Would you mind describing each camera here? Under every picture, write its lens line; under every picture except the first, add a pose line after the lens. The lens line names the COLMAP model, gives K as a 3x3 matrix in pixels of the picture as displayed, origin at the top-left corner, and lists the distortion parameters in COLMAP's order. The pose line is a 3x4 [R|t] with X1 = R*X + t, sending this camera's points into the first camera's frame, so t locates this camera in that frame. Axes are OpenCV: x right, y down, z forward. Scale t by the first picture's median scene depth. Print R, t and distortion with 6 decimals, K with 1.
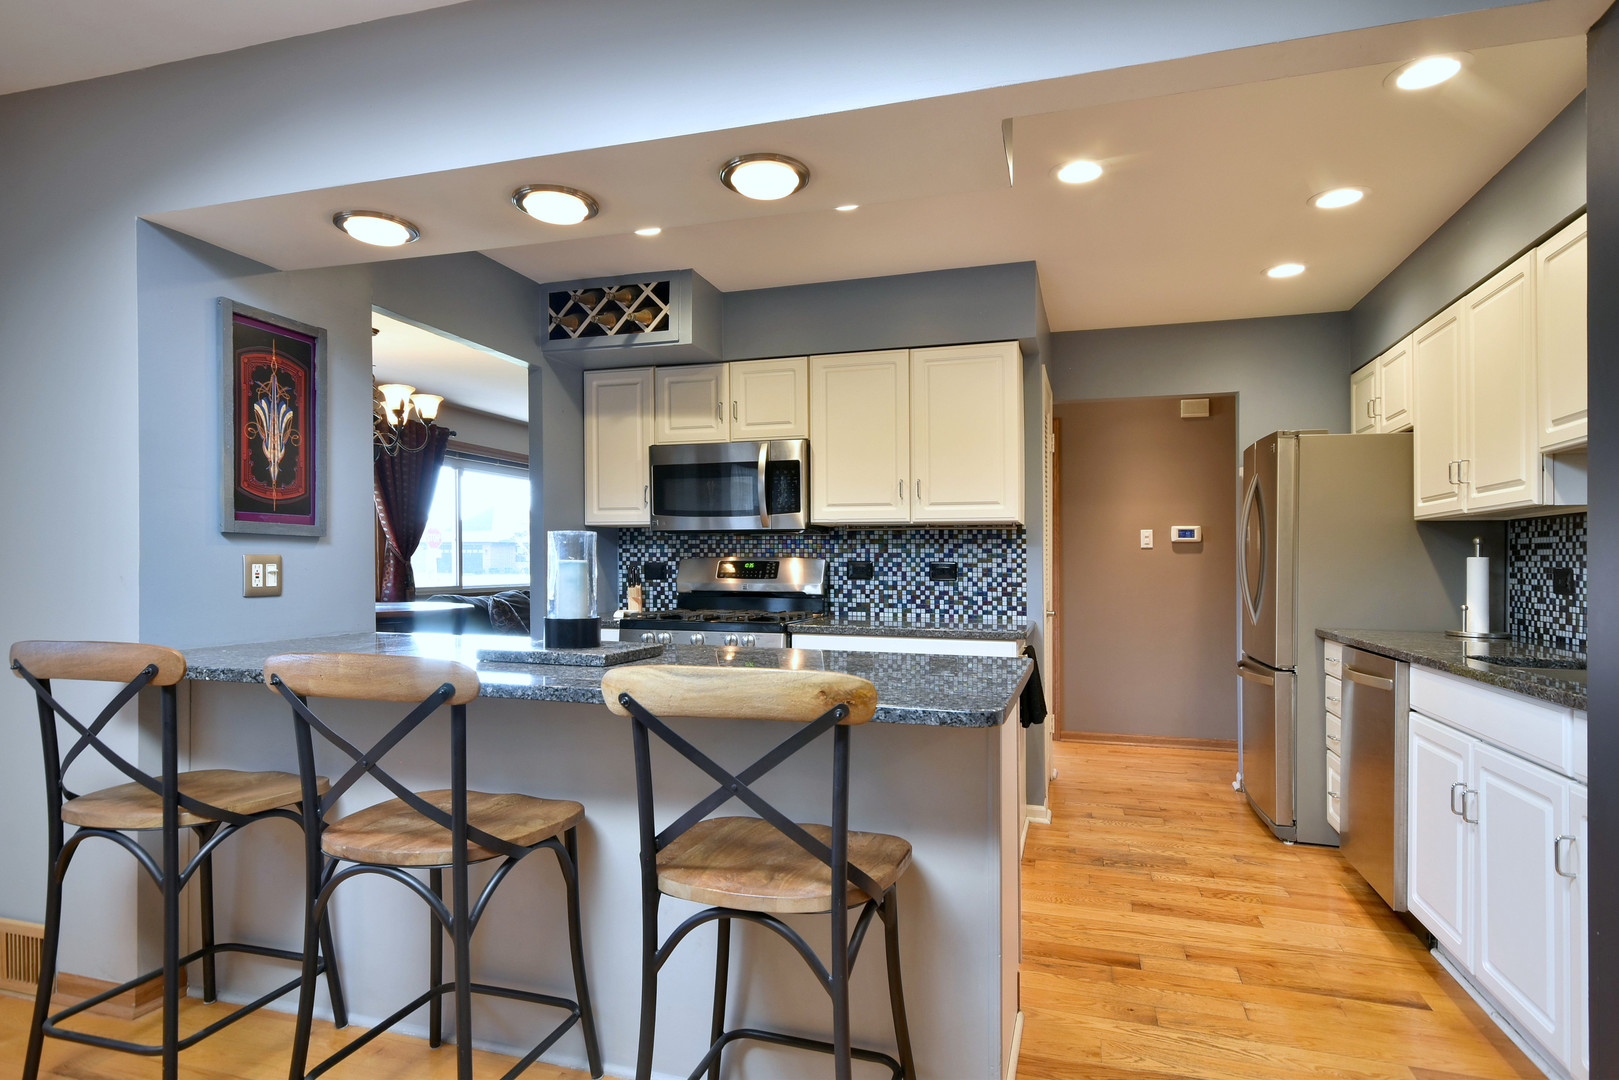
lens RADIAL K [[883.6, 0, 794.7], [0, 883.6, 566.7], [0, 0, 1]] dist [0.022469, 0.000653]
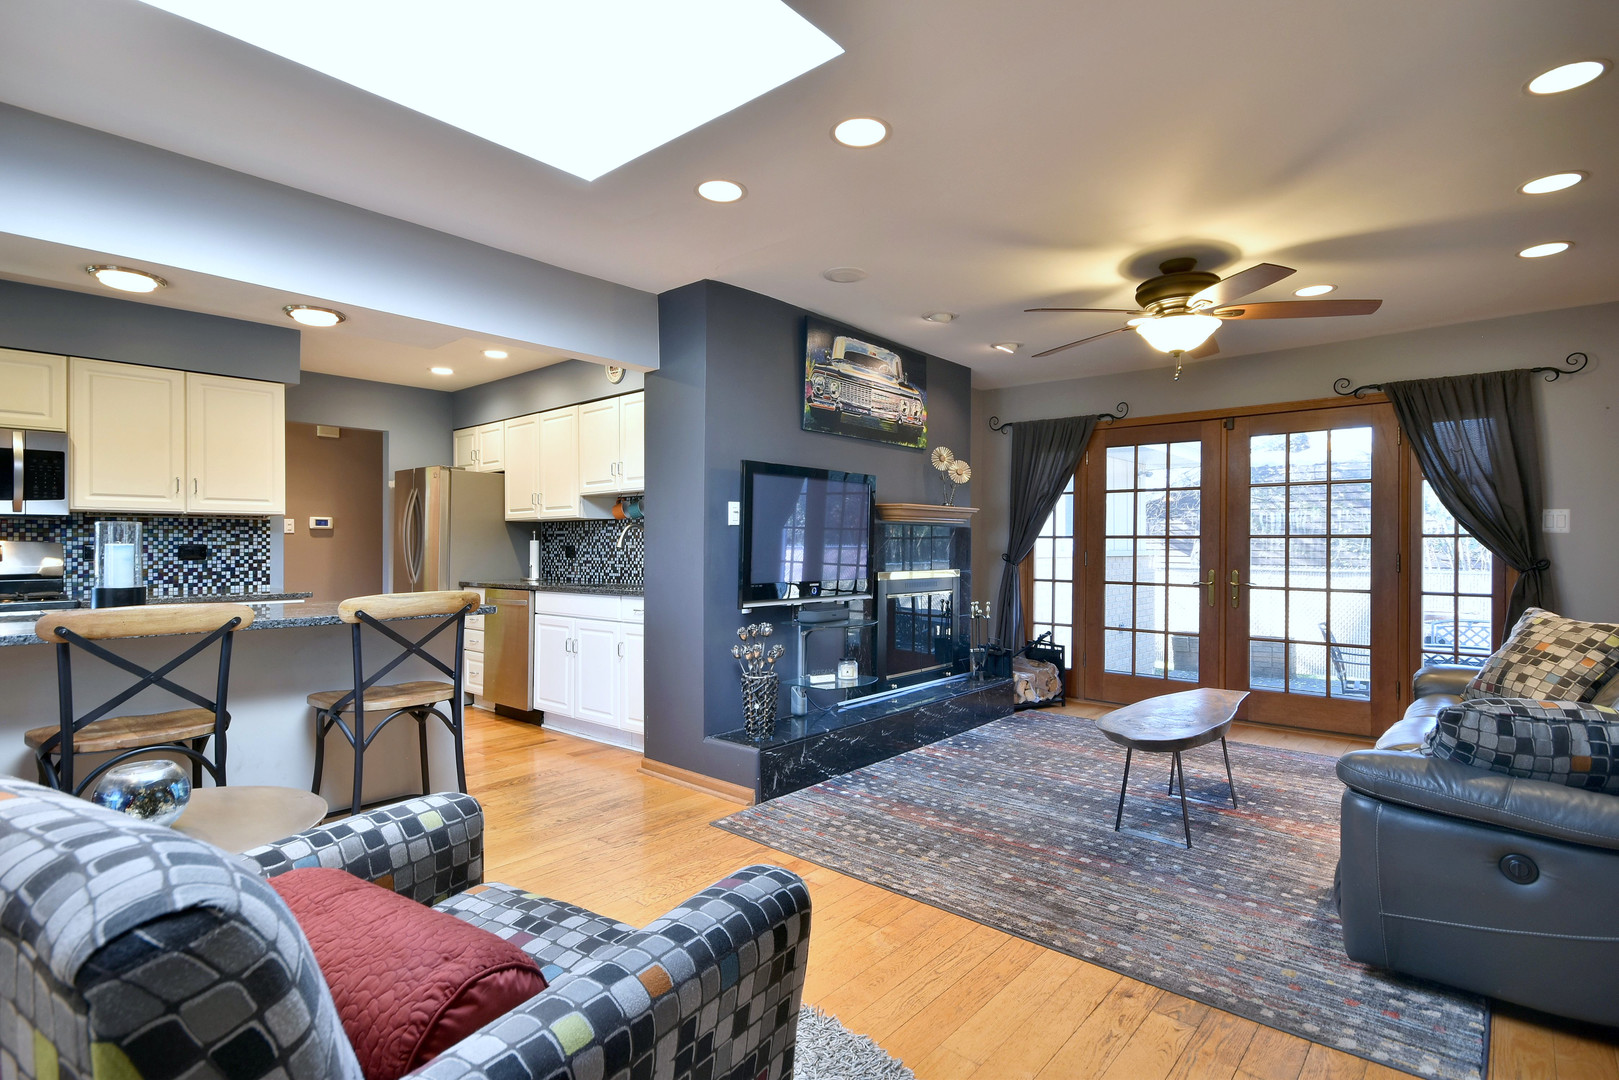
lens RADIAL K [[794.7, 0, 813.4], [0, 794.7, 561.1], [0, 0, 1]] dist [0.000735, 0.000164]
pose [[0.398843, -0.024321, 0.916696, -0.497030], [0.009007, 0.999704, 0.022604, 0.000392], [-0.916975, -0.000759, 0.398944, -0.226333]]
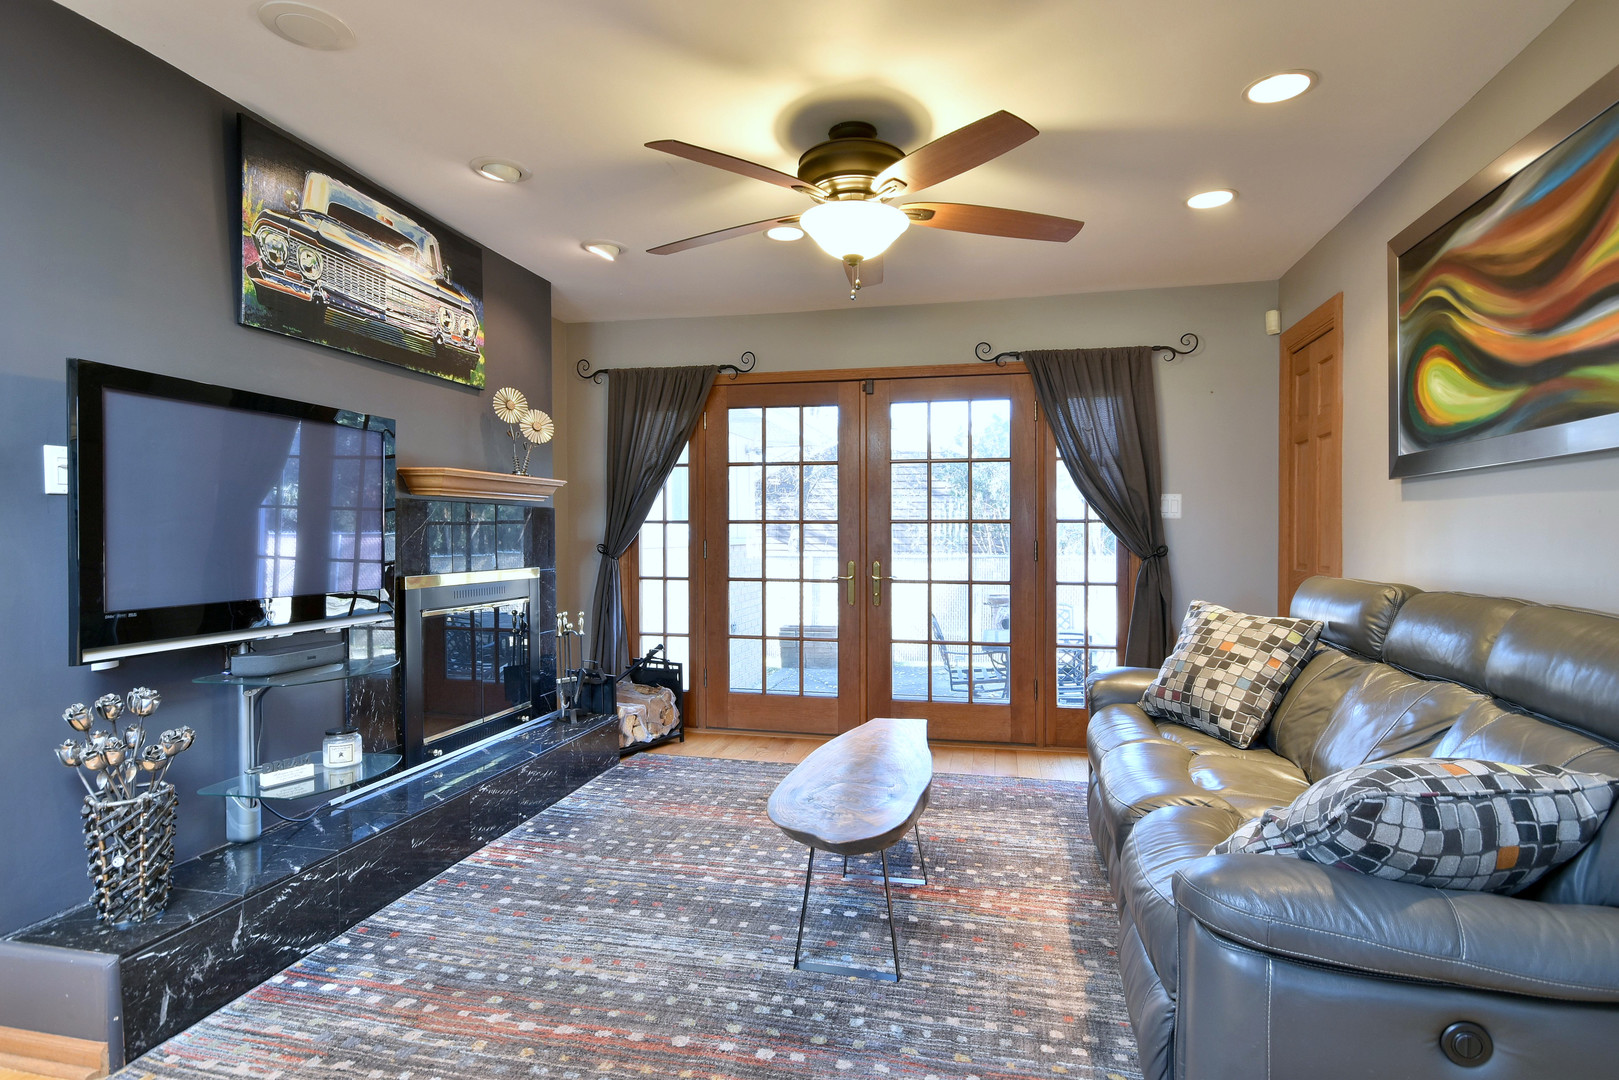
lens RADIAL K [[855.6, 0, 813.0], [0, 855.6, 560.8], [0, 0, 1]] dist [0.021464, 0.001009]
pose [[-0.083751, -0.039827, 0.995691, -0.212385], [0.009721, 0.999121, 0.040782, 0.000924], [-0.996439, 0.013094, -0.083290, -0.156939]]
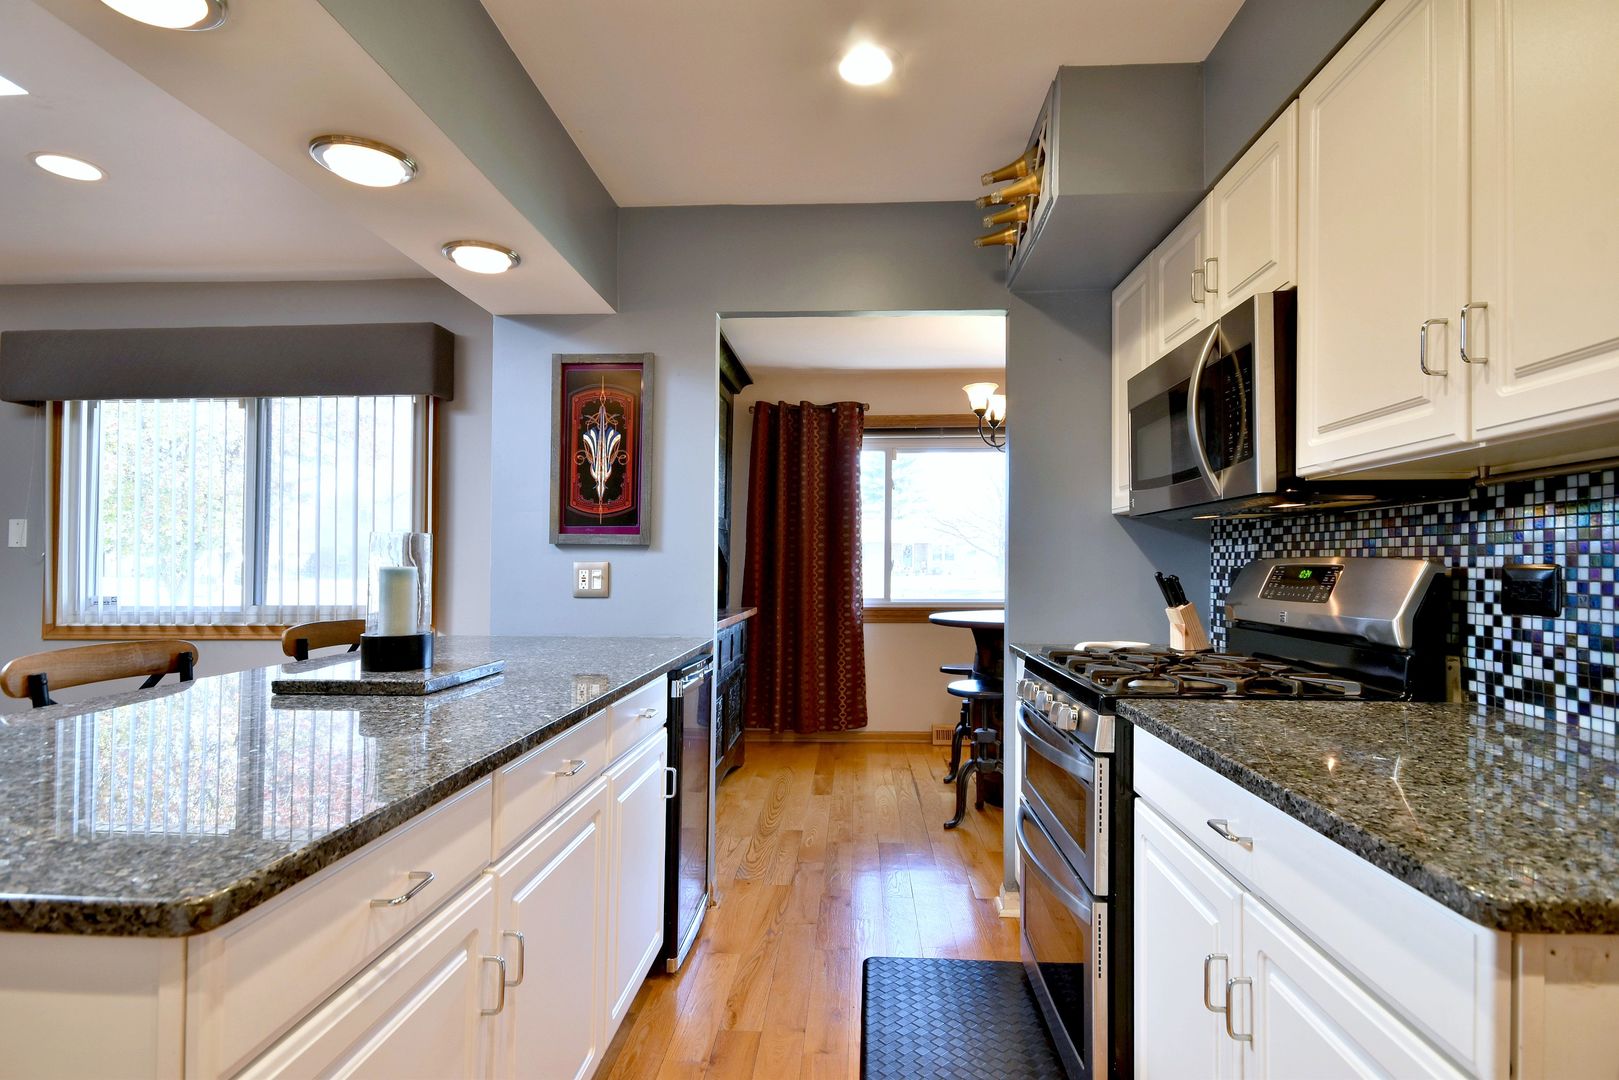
lens RADIAL K [[832.8, 0, 818.6], [0, 832.8, 543.2], [0, 0, 1]] dist [-0.000197, 0.000191]
pose [[0.253630, -0.029374, -0.966855, 0.341810], [-0.004644, 0.999490, -0.031584, -0.003075], [0.967290, 0.012501, 0.253365, 0.646676]]
